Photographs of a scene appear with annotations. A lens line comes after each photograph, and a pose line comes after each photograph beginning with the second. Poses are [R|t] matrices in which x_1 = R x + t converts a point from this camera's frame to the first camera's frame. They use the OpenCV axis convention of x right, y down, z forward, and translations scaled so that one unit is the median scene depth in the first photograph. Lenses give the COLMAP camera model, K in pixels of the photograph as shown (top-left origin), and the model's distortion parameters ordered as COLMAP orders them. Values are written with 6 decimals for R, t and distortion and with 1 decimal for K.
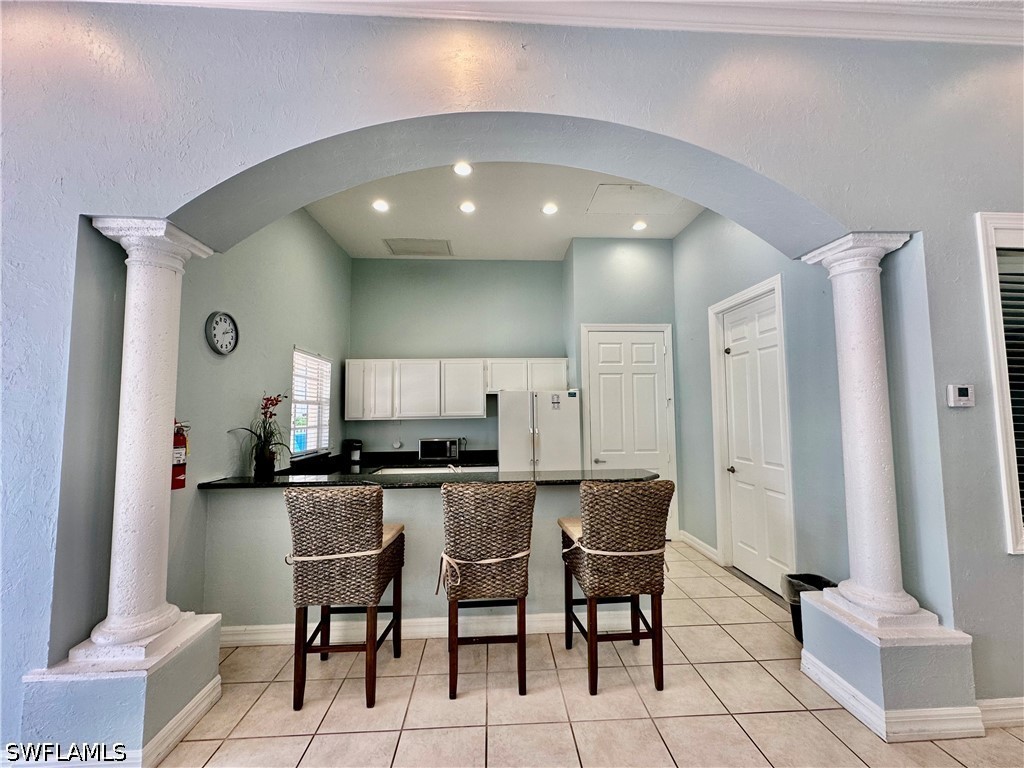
lens RADIAL K [[410.7, 0, 512.9], [0, 410.7, 384.5], [0, 0, 1]] dist [-0.001550, -0.000154]
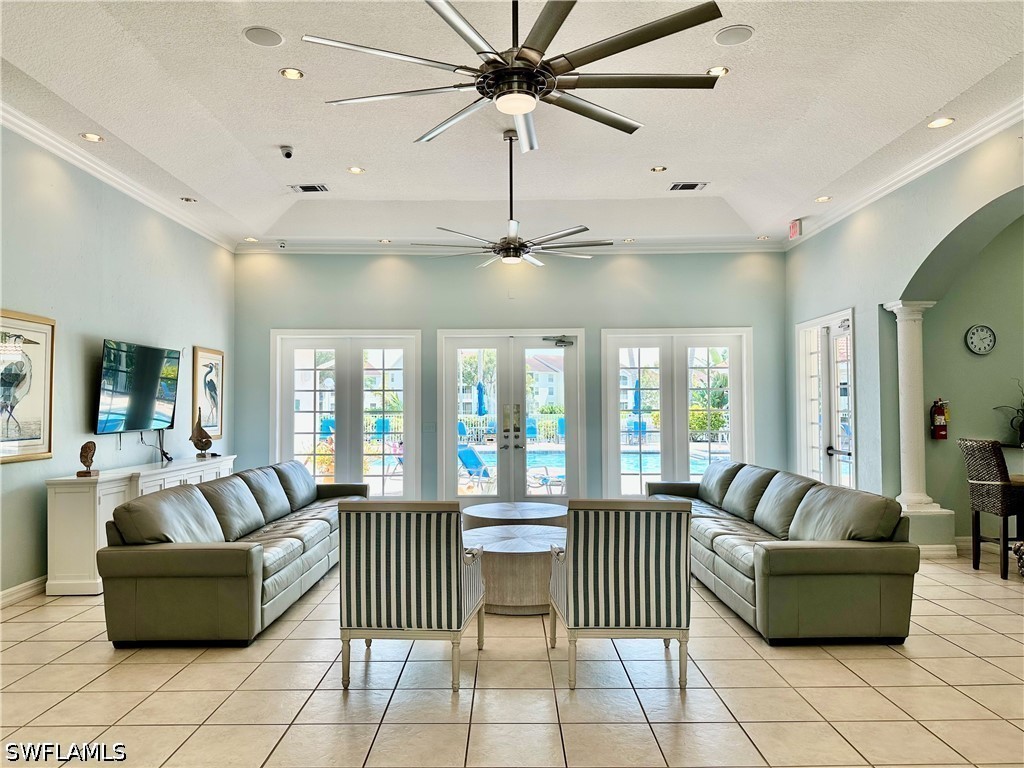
lens RADIAL K [[663.9, 0, 515.6], [0, 663.9, 384.6], [0, 0, 1]] dist [0.005594, 0.001303]
pose [[-0.054182, -0.017919, -0.998370, 1.743451], [0.074116, 0.997009, -0.021917, -0.038305], [0.995777, -0.075183, -0.052692, -0.517549]]
